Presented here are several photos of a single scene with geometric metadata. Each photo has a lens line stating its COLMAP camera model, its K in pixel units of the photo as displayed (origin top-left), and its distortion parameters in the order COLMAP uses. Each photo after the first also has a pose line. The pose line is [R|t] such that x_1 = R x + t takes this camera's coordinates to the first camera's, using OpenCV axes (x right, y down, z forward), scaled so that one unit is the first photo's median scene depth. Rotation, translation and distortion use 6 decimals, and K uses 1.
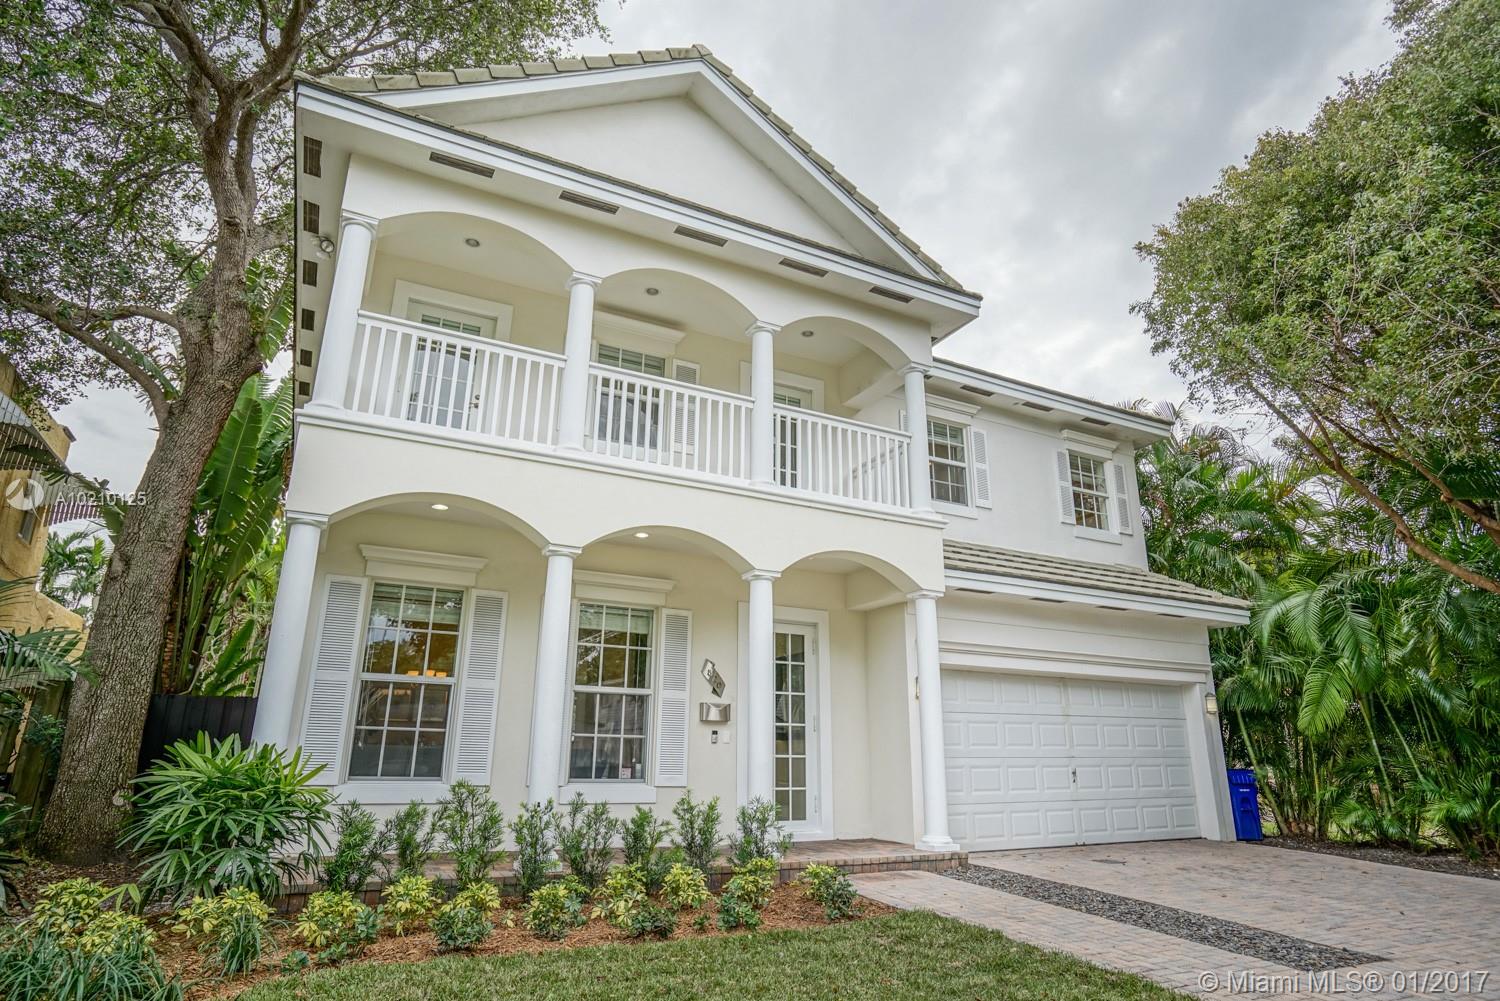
lens RADIAL K [[835.6, 0, 753.6], [0, 835.6, 493.8], [0, 0, 1]] dist [-0.036261, 0.032495]
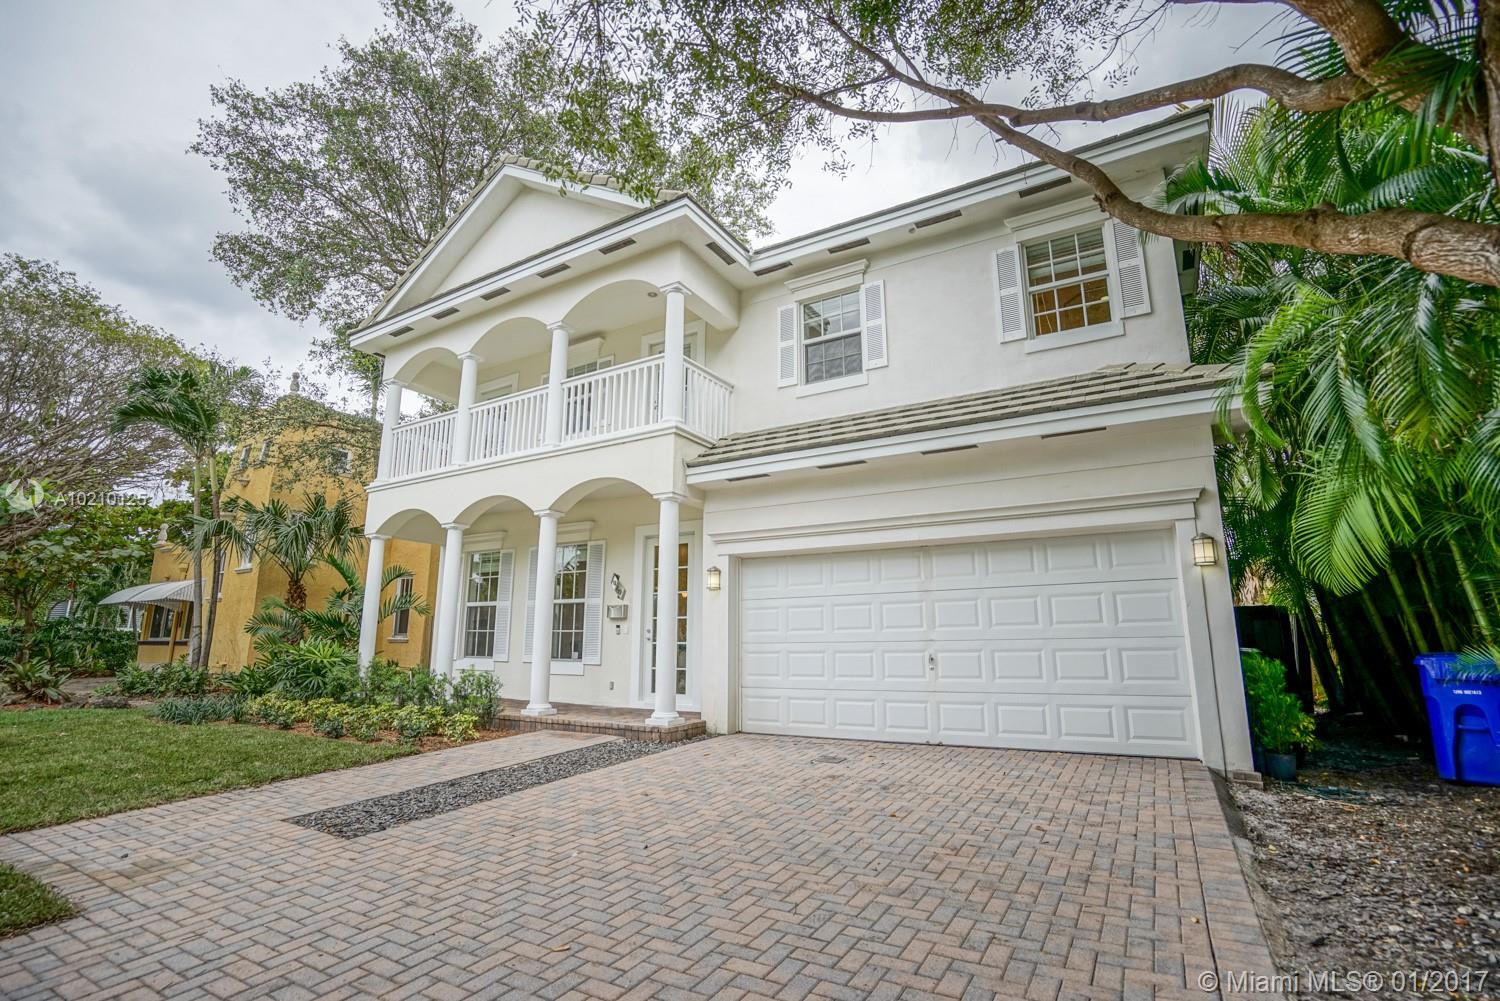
lens RADIAL K [[693.6, 0, 750.2], [0, 693.6, 499.2], [0, 0, 1]] dist [-0.051617, 0.020616]
pose [[0.537434, -0.181863, -0.823462, 0.936306], [0.260138, 0.964602, -0.043255, 0.177183], [0.802180, -0.190967, 0.565720, 0.533260]]
